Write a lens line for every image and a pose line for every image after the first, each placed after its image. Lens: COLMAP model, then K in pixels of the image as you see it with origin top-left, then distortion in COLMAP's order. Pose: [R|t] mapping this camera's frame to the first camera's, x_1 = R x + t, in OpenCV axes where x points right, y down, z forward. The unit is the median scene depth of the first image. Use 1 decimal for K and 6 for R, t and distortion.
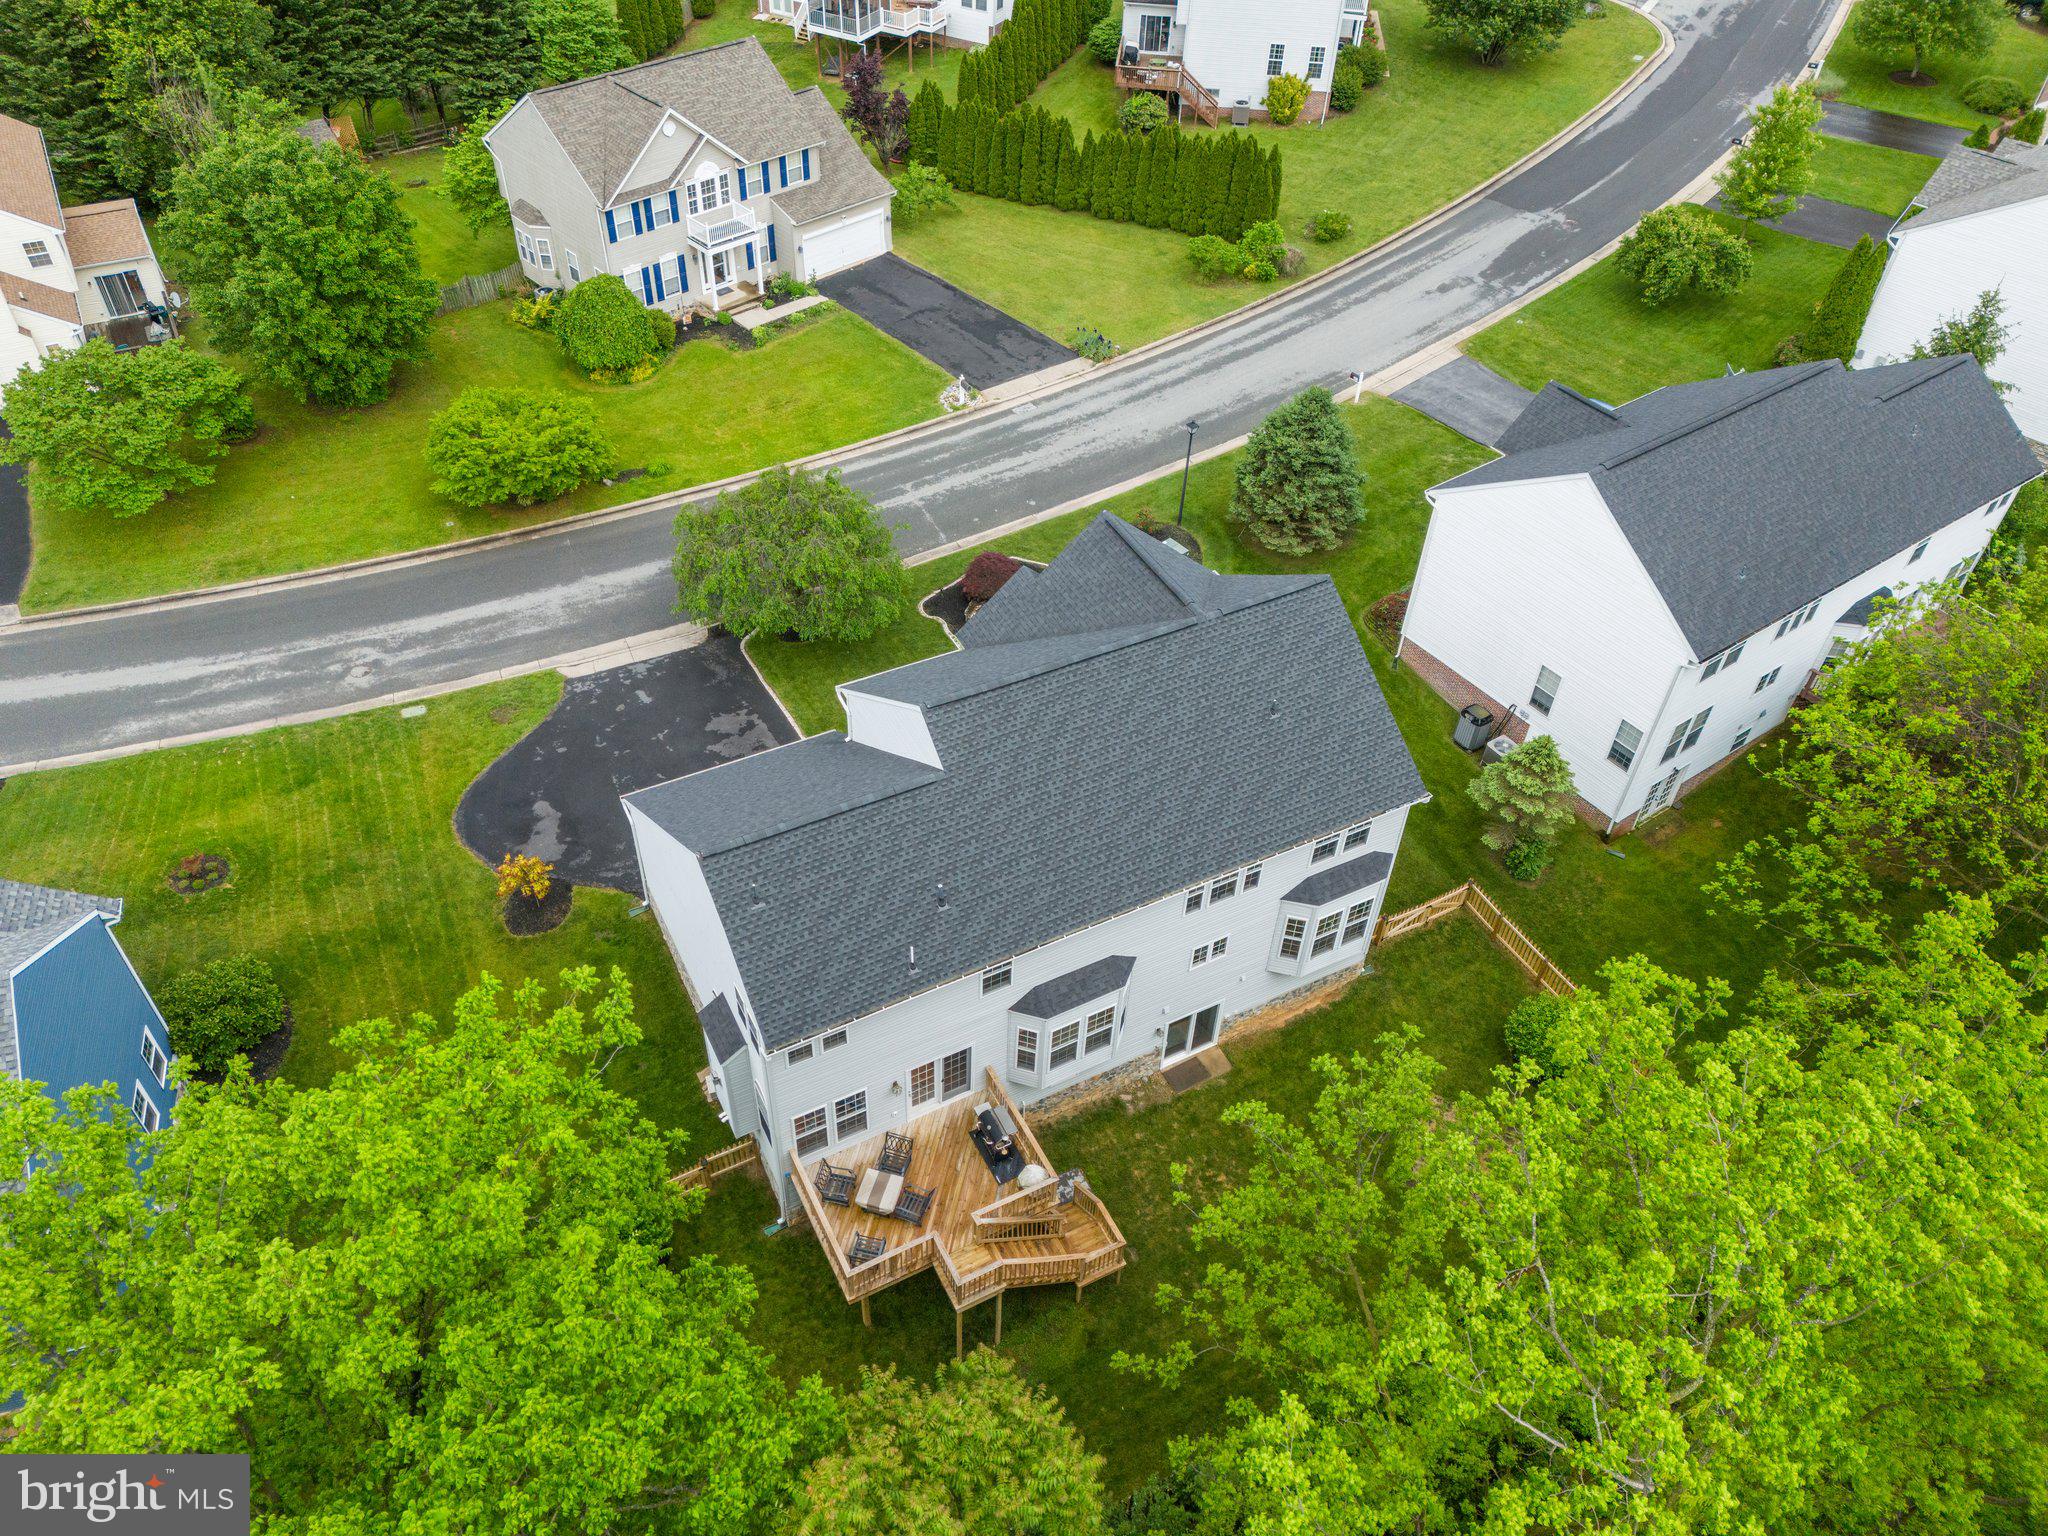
lens RADIAL K [[1414.5, 0, 1022.0], [0, 1414.5, 766.5], [0, 0, 1]] dist [0.050257, 0.000064]
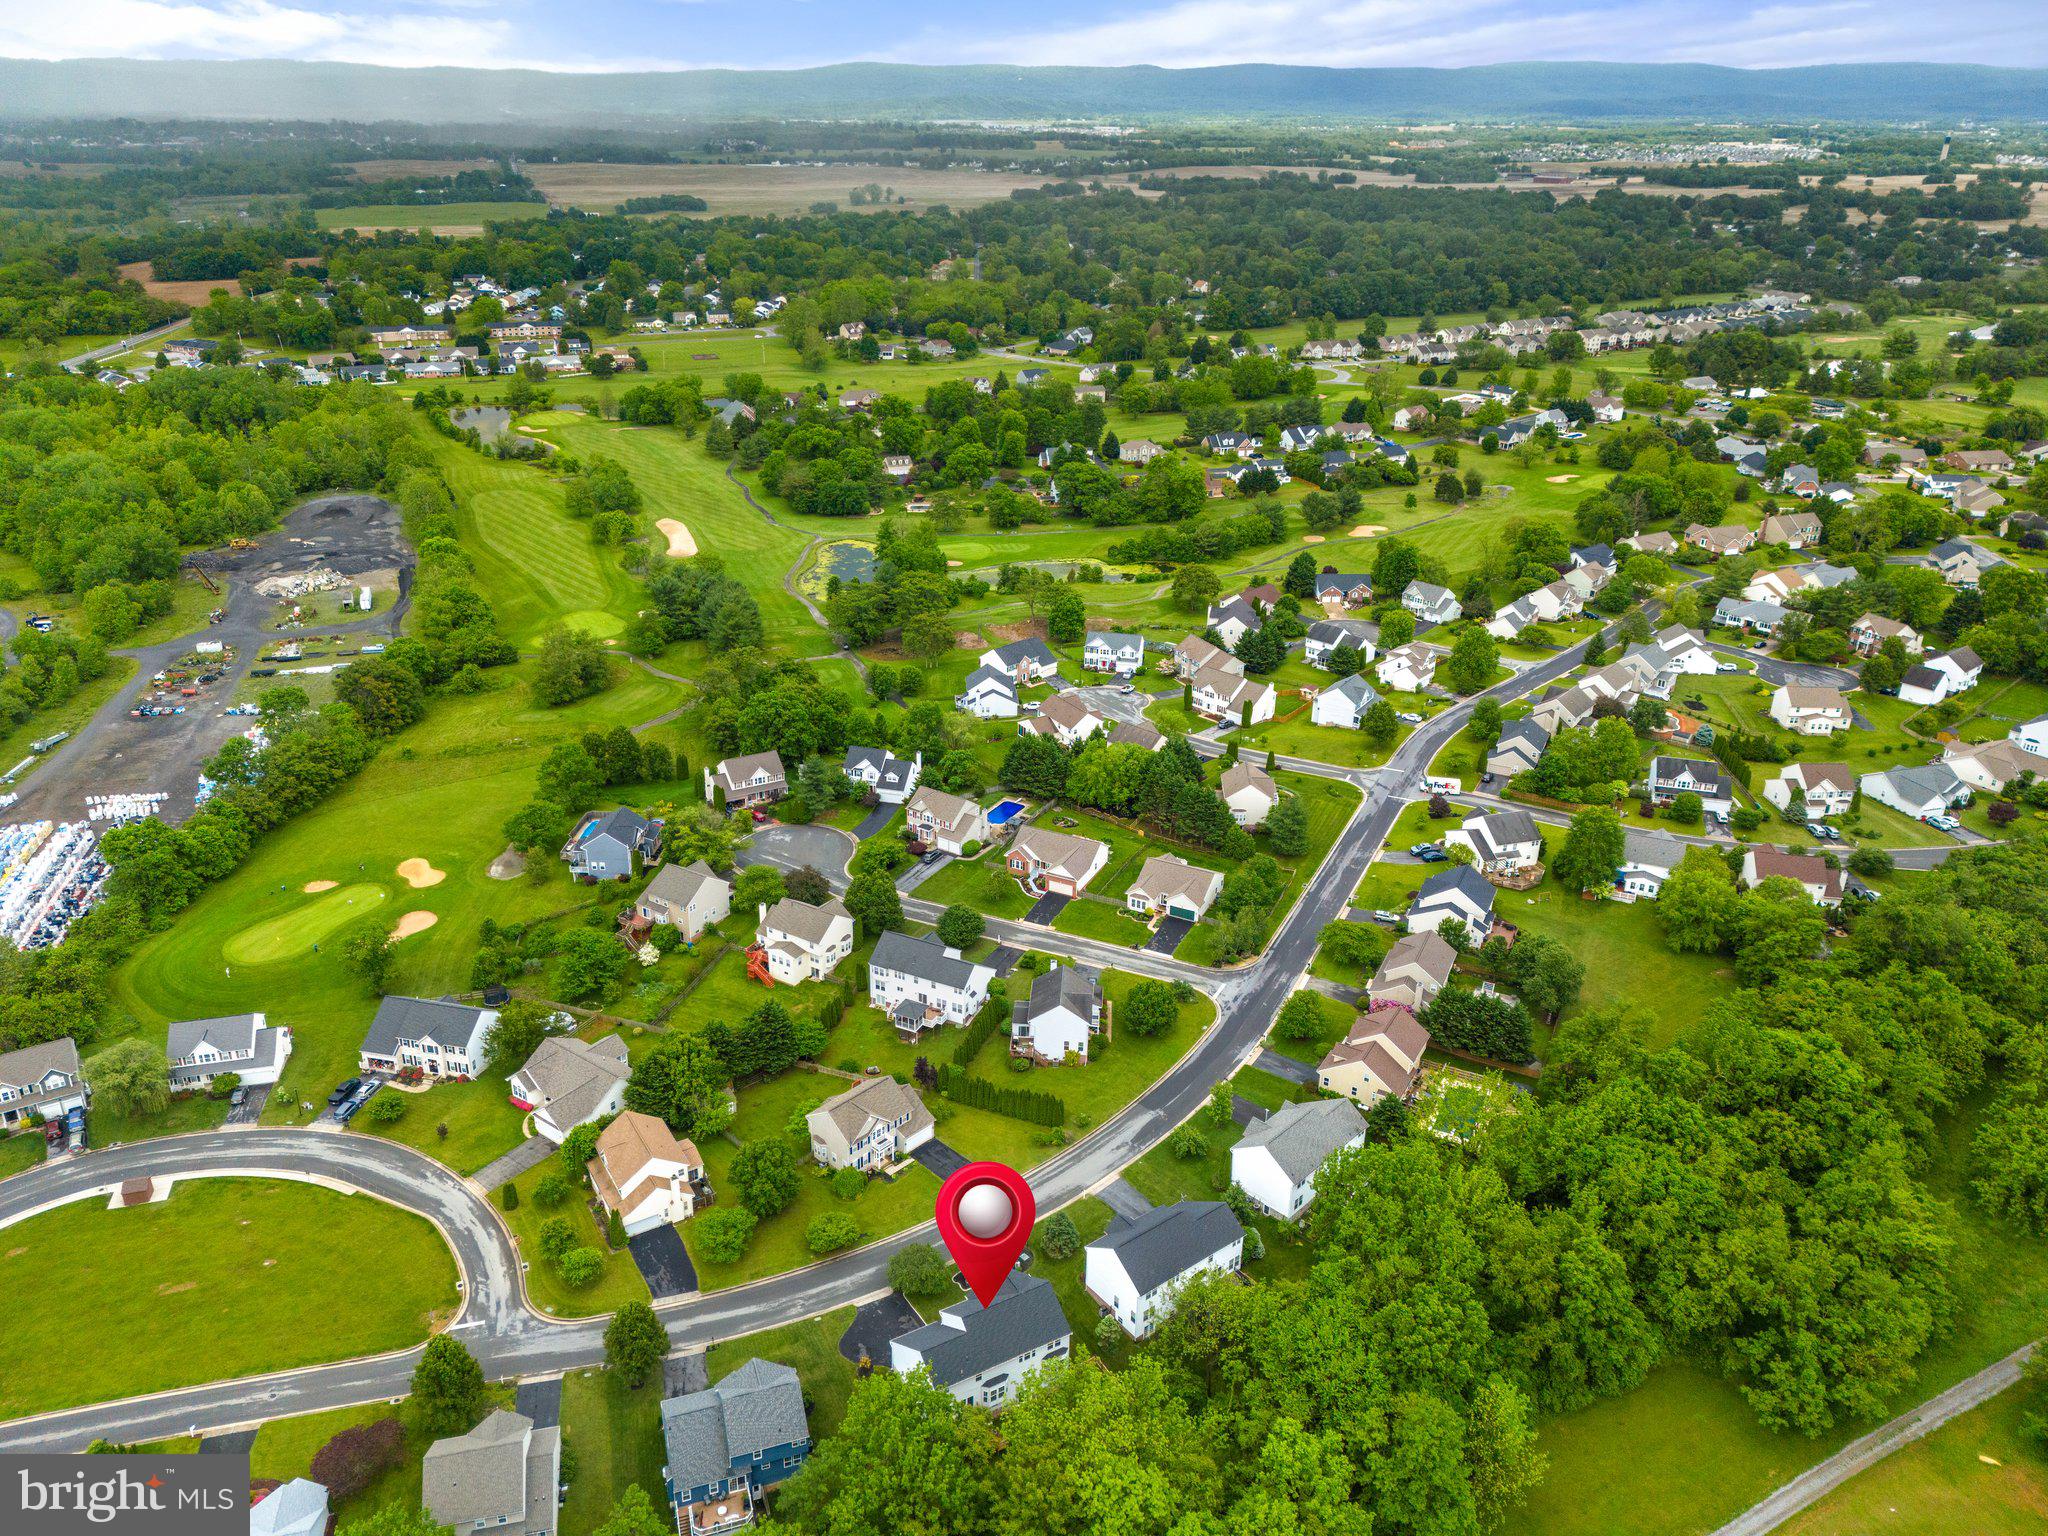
lens RADIAL K [[1414.5, 0, 1014.4], [0, 1414.5, 757.0], [0, 0, 1]] dist [0.050257, 0.000064]
pose [[0.999063, -0.031777, 0.029385, 0.015042], [0.040223, 0.932357, -0.359293, -0.036908], [-0.015980, 0.360139, 0.932762, -2.269952]]
